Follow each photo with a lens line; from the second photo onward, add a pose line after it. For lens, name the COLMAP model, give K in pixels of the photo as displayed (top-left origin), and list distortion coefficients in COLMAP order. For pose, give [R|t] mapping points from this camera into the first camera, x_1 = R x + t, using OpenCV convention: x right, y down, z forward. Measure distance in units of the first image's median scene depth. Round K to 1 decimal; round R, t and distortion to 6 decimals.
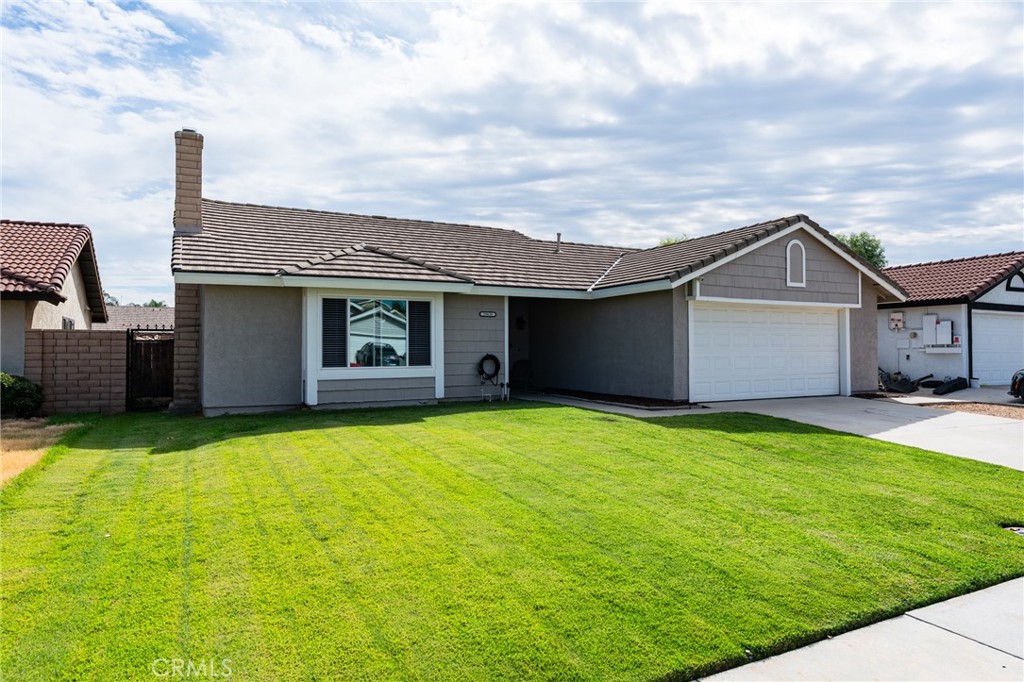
lens RADIAL K [[604.4, 0, 512.0], [0, 604.4, 341.0], [0, 0, 1]] dist [-0.002981, -0.000264]
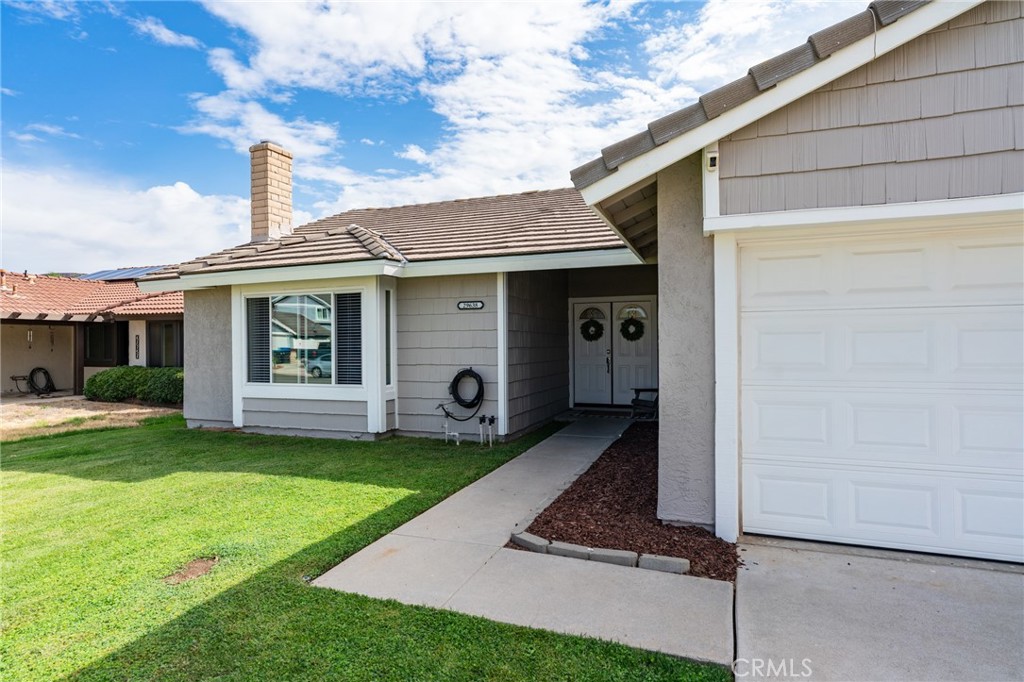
lens RADIAL K [[541.8, 0, 512.0], [0, 541.8, 341.0], [0, 0, 1]] dist [-0.001200, -0.000245]
pose [[0.680786, -0.005063, -0.732465, 0.437391], [0.016963, 0.999817, 0.008856, -0.011832], [0.732286, -0.018453, 0.680747, 0.704856]]
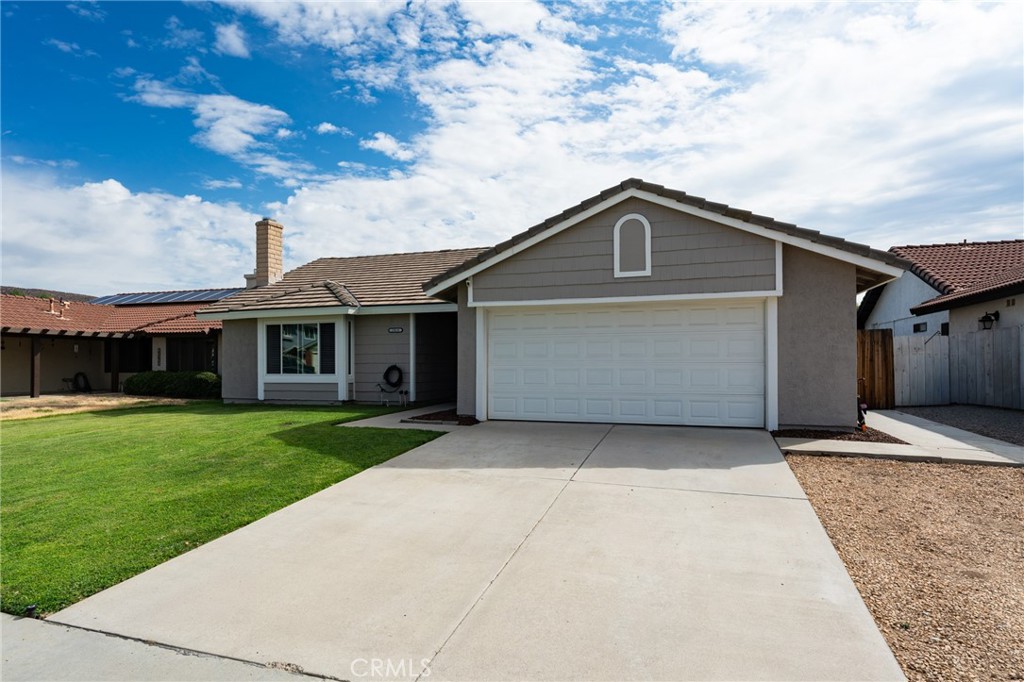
lens RADIAL K [[569.2, 0, 476.0], [0, 569.2, 359.1], [0, 0, 1]] dist [0.000162, 0.000027]
pose [[0.690522, -0.003754, -0.723302, 0.914207], [0.010279, 0.999936, 0.004624, 0.007548], [0.723238, -0.010628, 0.690517, 0.401186]]
